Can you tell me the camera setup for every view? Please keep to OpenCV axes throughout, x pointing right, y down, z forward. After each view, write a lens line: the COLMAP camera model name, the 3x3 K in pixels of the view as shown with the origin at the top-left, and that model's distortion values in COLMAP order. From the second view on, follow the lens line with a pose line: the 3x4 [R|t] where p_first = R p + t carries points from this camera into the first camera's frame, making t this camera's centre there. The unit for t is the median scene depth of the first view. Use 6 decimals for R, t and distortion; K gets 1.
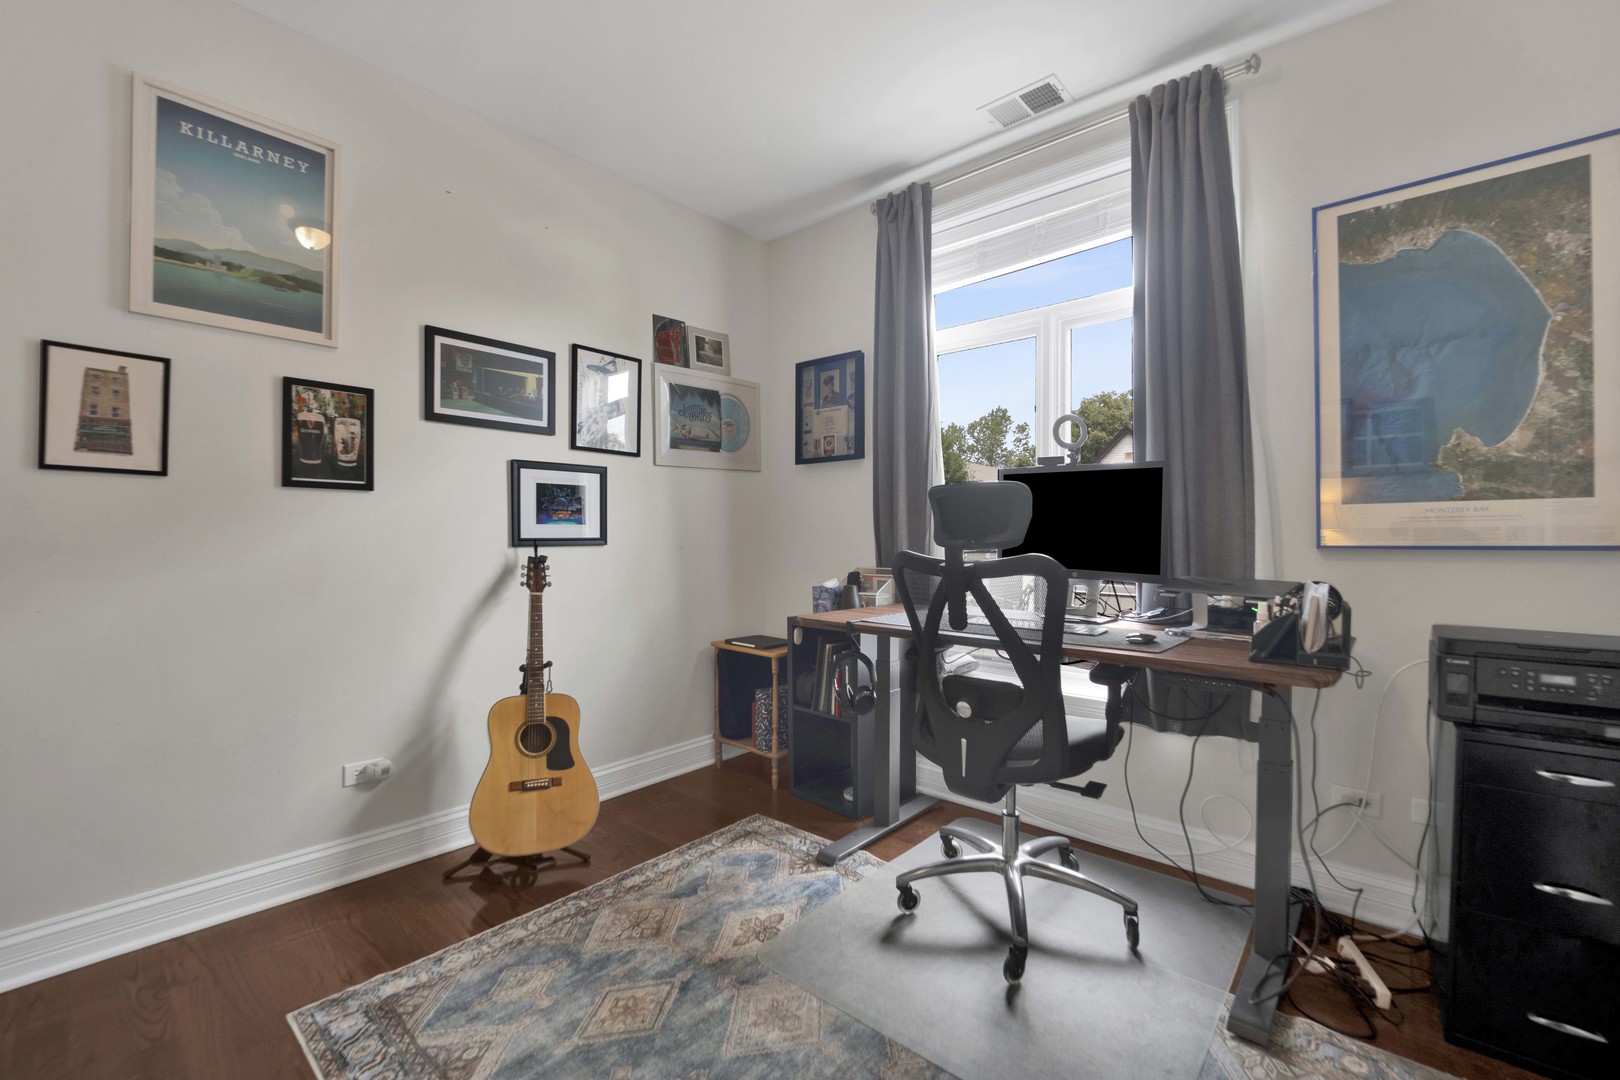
lens RADIAL K [[665.8, 0, 803.3], [0, 665.8, 542.7], [0, 0, 1]] dist [-0.022786, -0.000336]
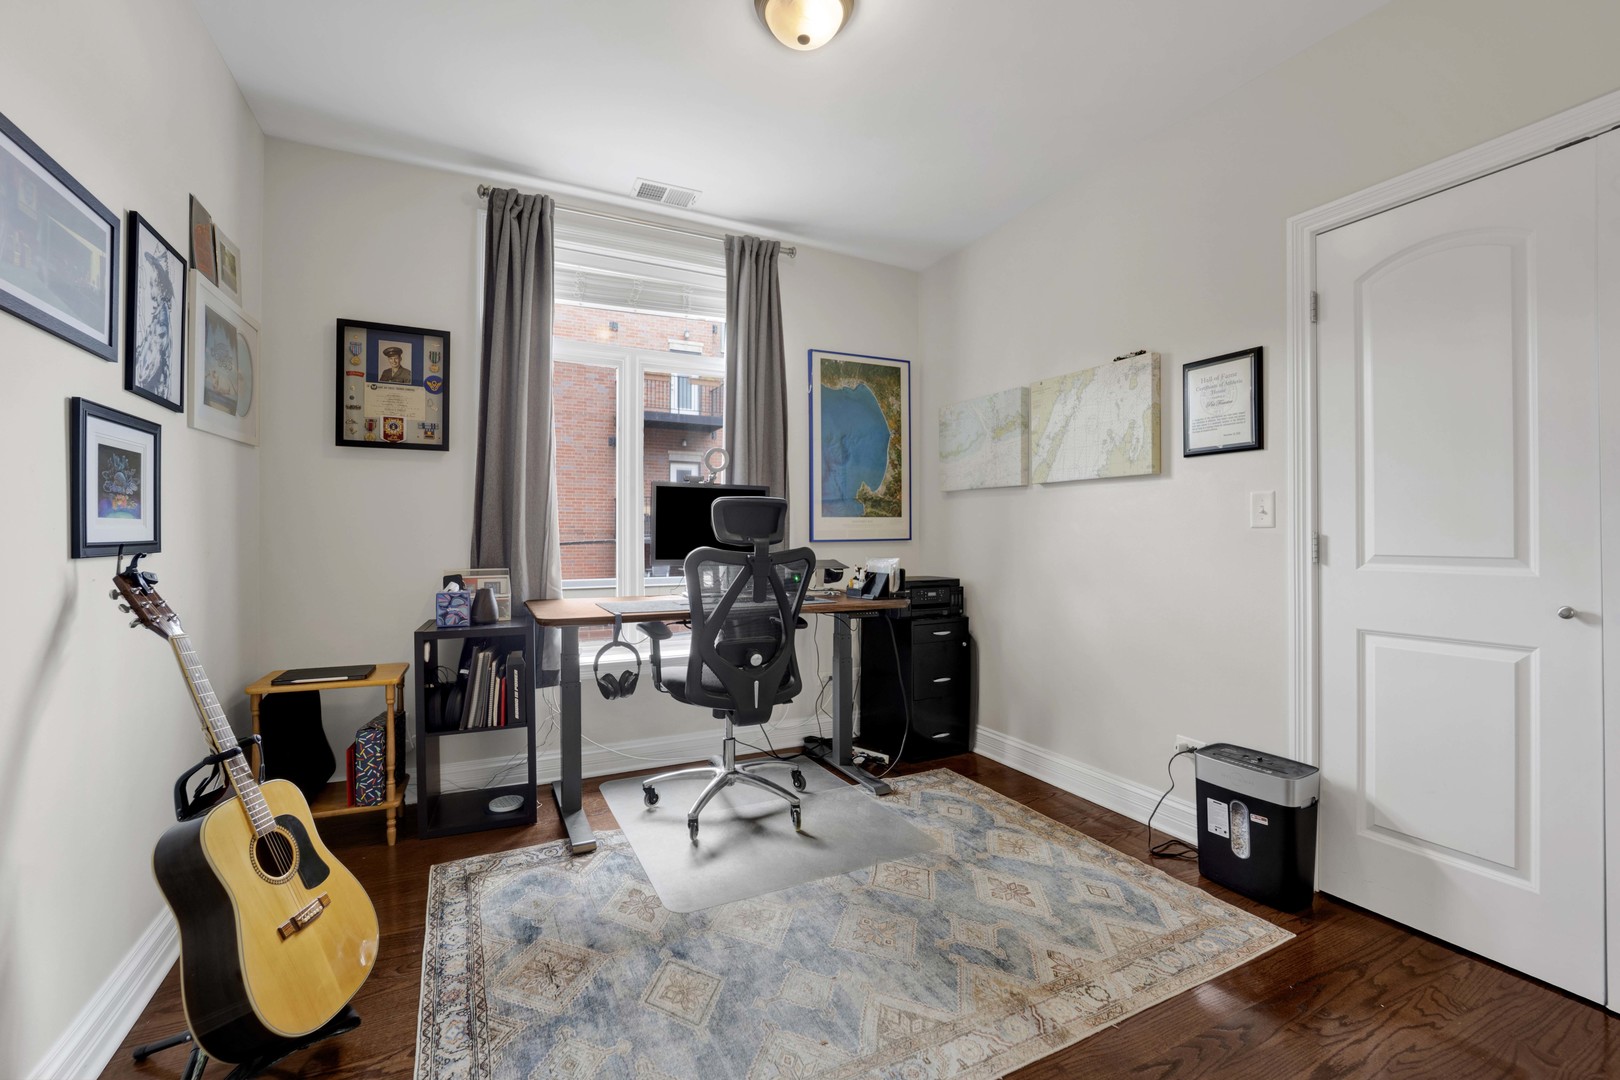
lens RADIAL K [[665.8, 0, 803.3], [0, 665.8, 542.7], [0, 0, 1]] dist [-0.022786, -0.000336]
pose [[0.389041, -0.013681, 0.921119, -0.747549], [0.011579, 0.999883, 0.009961, -0.005536], [-0.921148, 0.006790, 0.389154, 0.271007]]
